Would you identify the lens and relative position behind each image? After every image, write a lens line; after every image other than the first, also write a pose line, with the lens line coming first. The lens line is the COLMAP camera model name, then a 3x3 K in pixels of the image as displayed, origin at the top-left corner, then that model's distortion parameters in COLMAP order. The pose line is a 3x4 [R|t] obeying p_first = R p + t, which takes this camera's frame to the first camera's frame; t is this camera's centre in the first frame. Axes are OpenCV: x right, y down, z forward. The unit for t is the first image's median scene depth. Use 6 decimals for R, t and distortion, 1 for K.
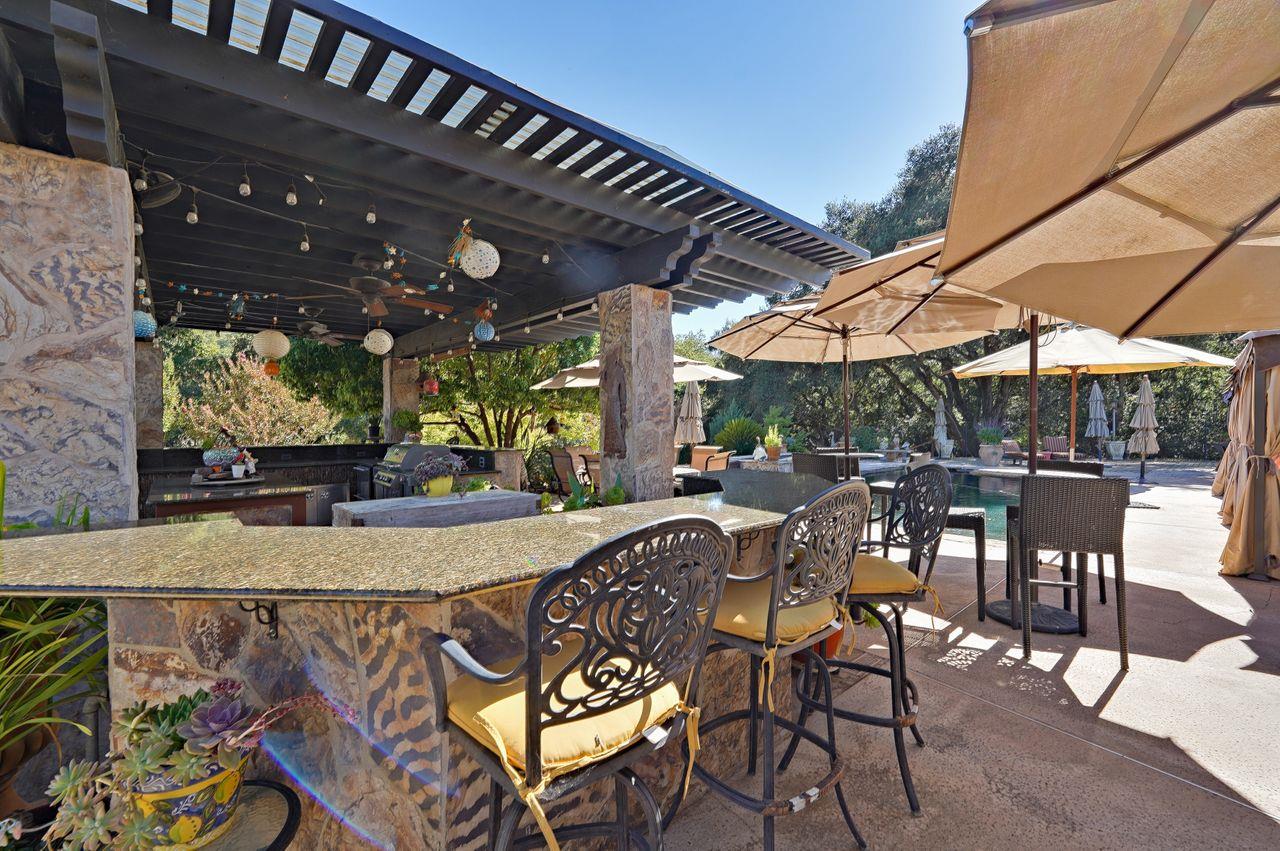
lens RADIAL K [[529.7, 0, 640.0], [0, 529.7, 425.5], [0, 0, 1]] dist [-0.001452, -0.000077]
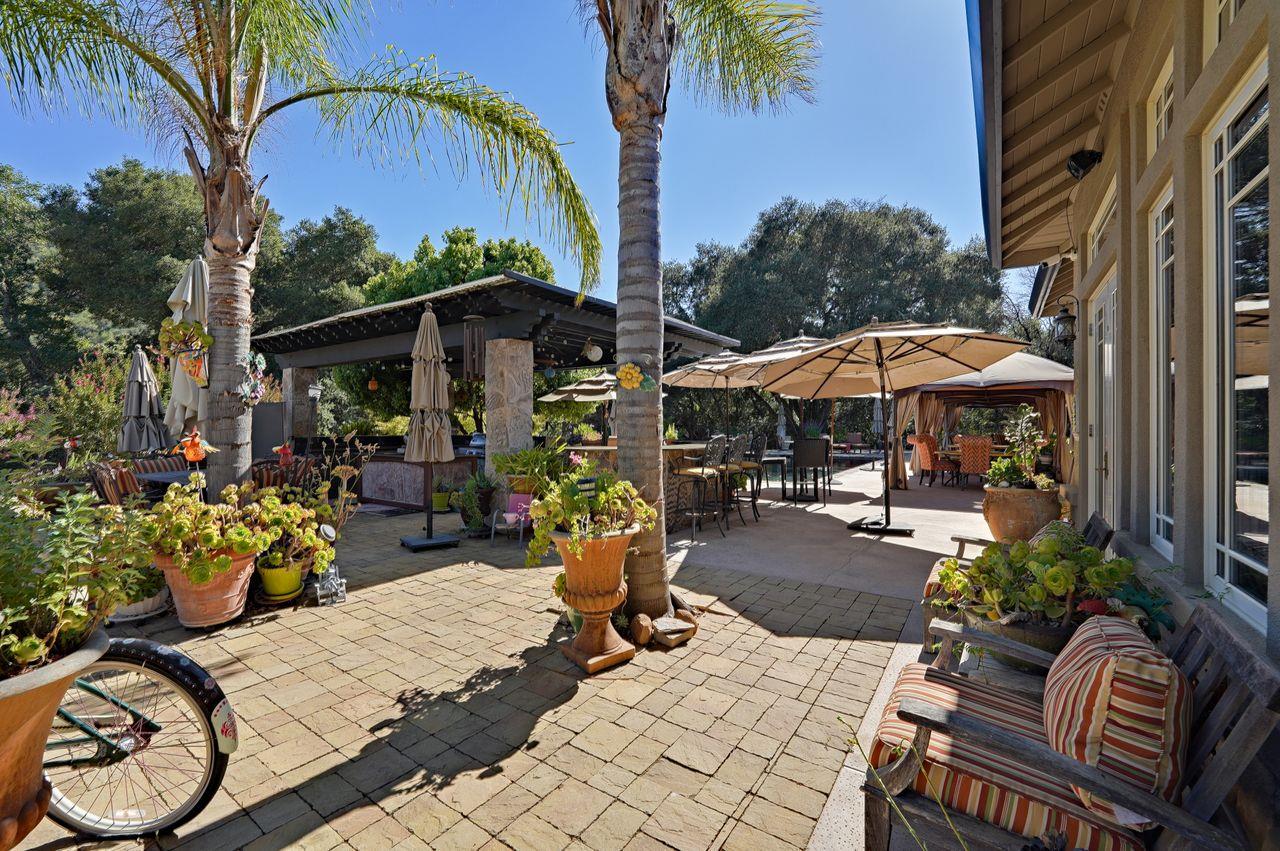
lens RADIAL K [[529.7, 0, 640.0], [0, 529.7, 425.5], [0, 0, 1]] dist [-0.001452, -0.000077]
pose [[0.970227, -0.000434, 0.242197, -0.088510], [0.000925, 0.999998, -0.001916, 0.002403], [-0.242196, 0.002083, 0.970225, -0.180742]]
